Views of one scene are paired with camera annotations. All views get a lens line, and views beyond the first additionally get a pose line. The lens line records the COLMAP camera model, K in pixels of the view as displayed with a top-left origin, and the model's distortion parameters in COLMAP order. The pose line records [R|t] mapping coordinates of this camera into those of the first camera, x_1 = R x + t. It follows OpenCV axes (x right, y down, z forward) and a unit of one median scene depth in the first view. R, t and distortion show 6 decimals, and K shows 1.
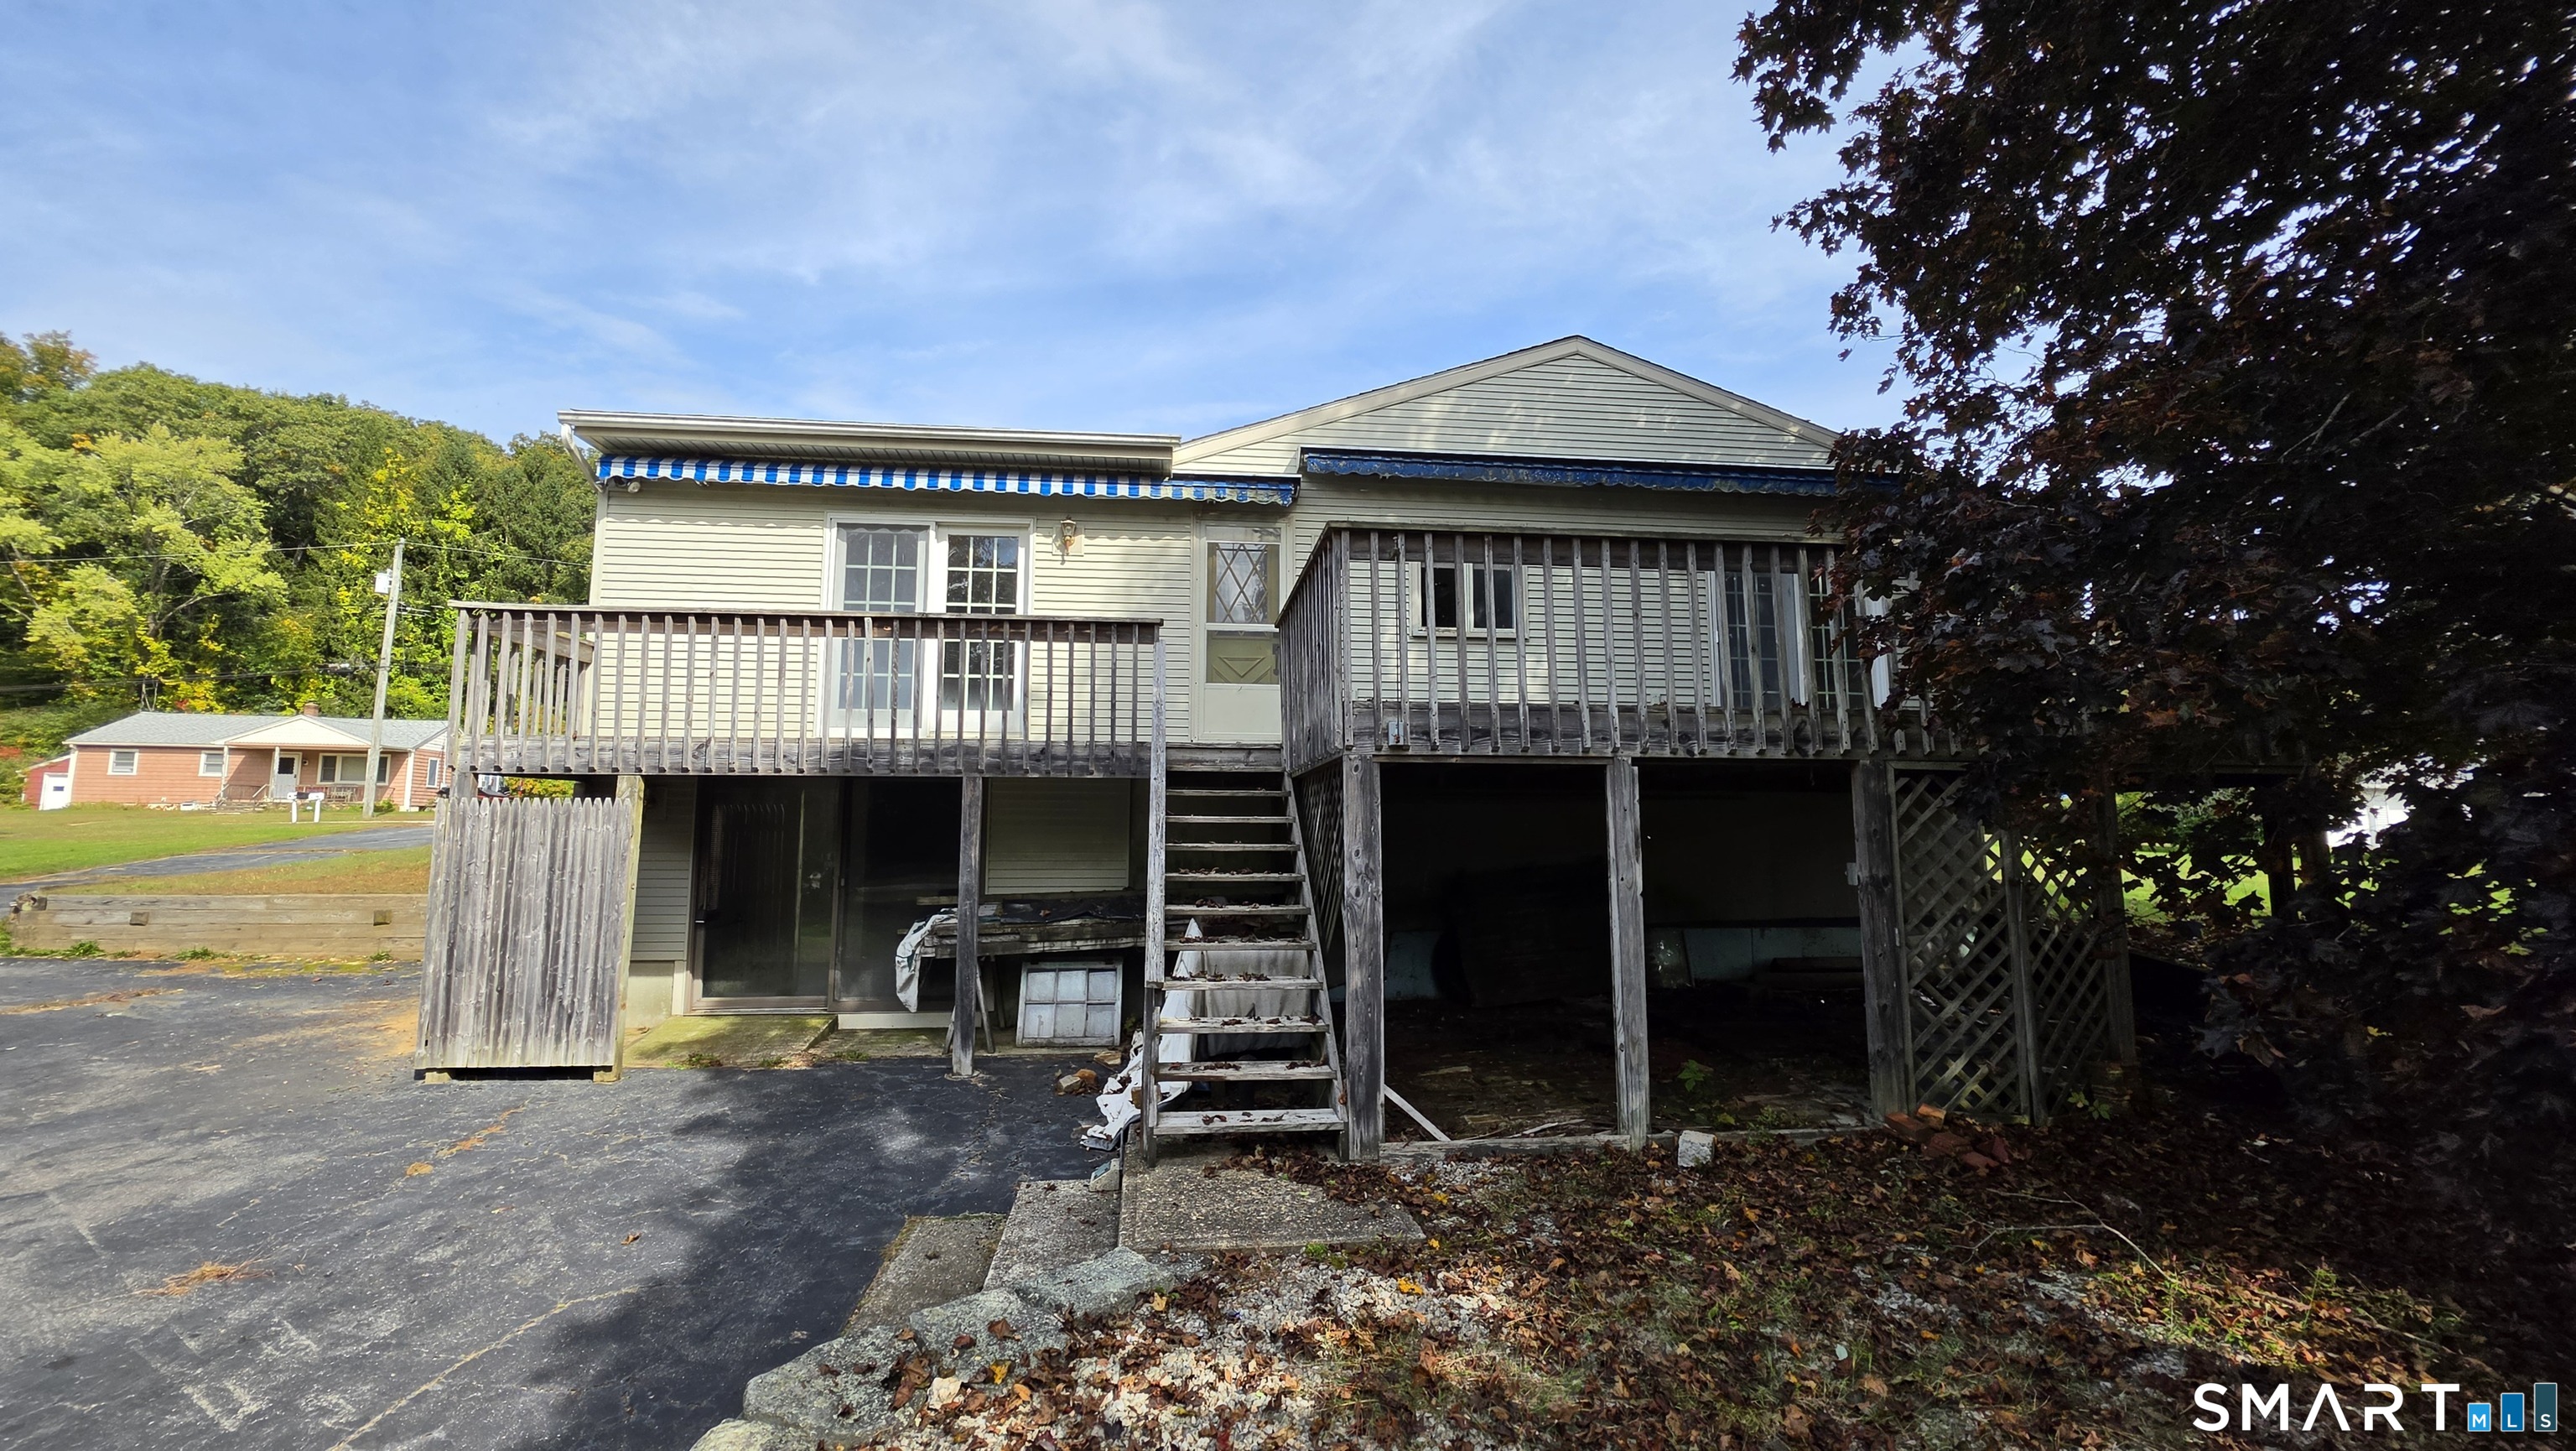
lens RADIAL K [[1033.8, 0, 1287.9], [0, 1033.8, 723.8], [0, 0, 1]] dist [-0.006246, -0.000321]
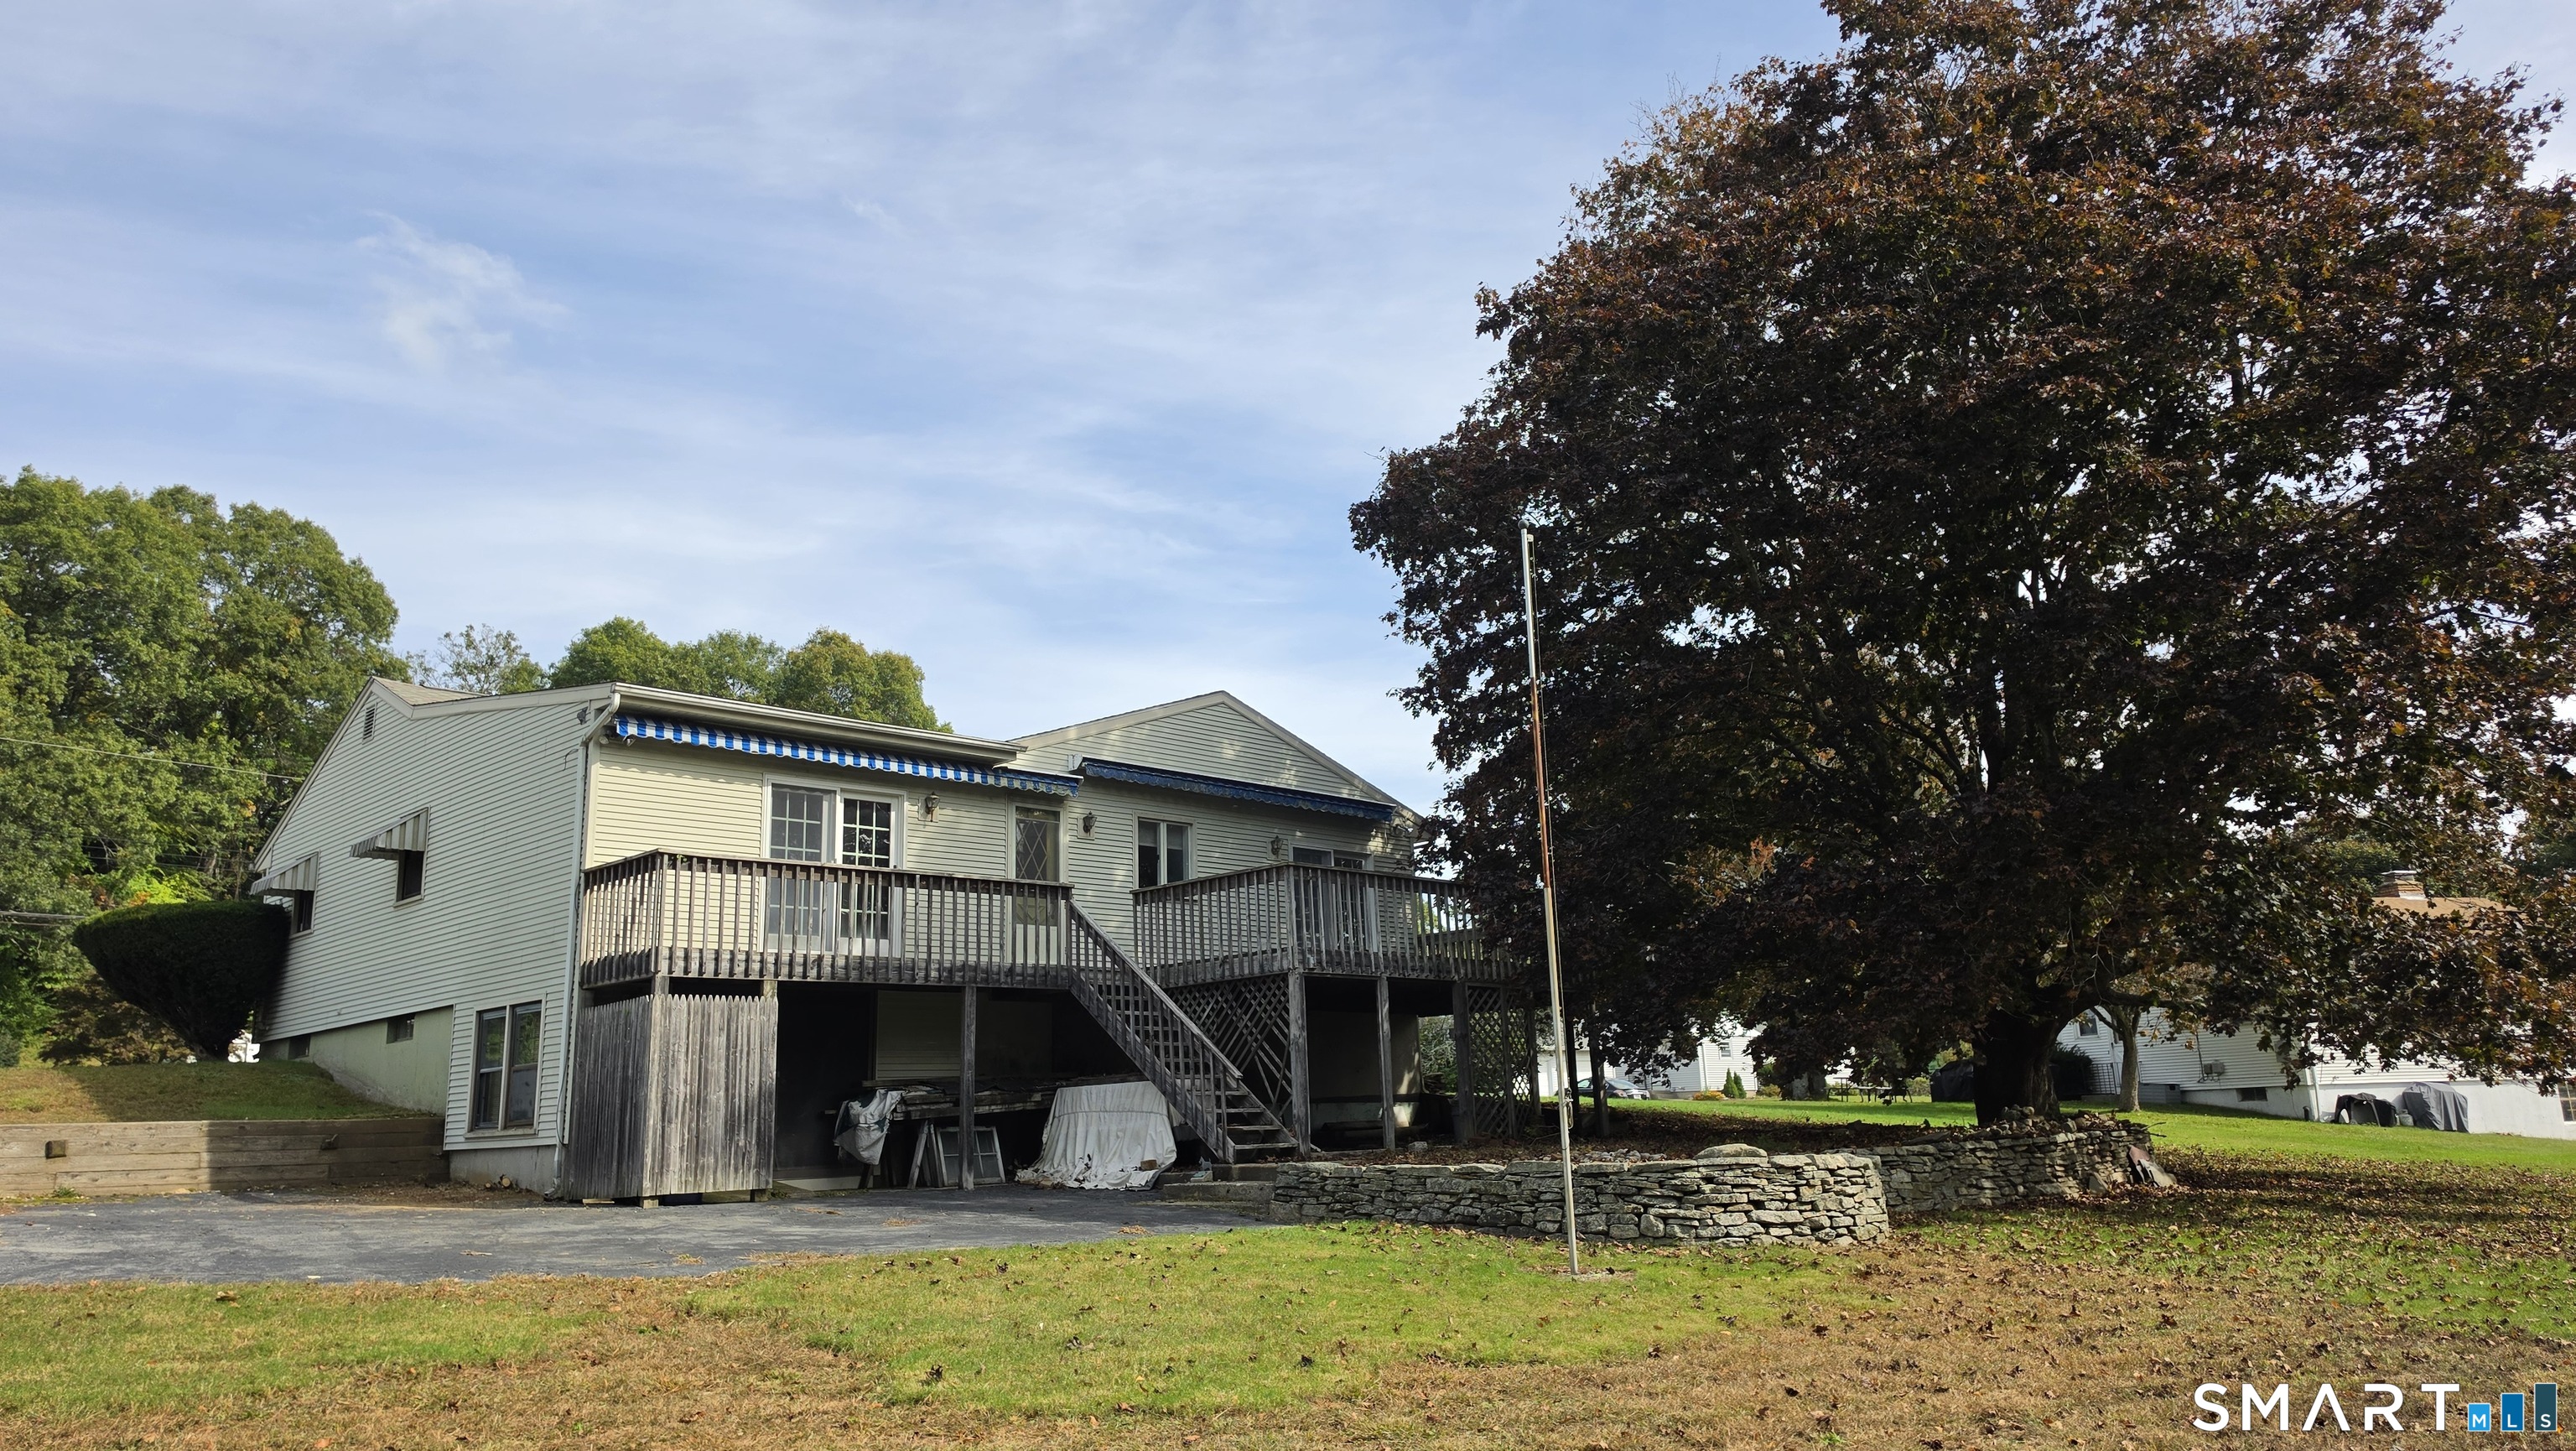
lens RADIAL K [[1746.9, 0, 1287.1], [0, 1746.9, 722.6], [0, 0, 1]] dist [-0.003721, -0.000741]
pose [[0.776856, 0.111083, 0.619803, -1.275706], [-0.024140, 0.988847, -0.146968, 0.028327], [-0.629216, 0.099210, 0.770873, -1.032899]]
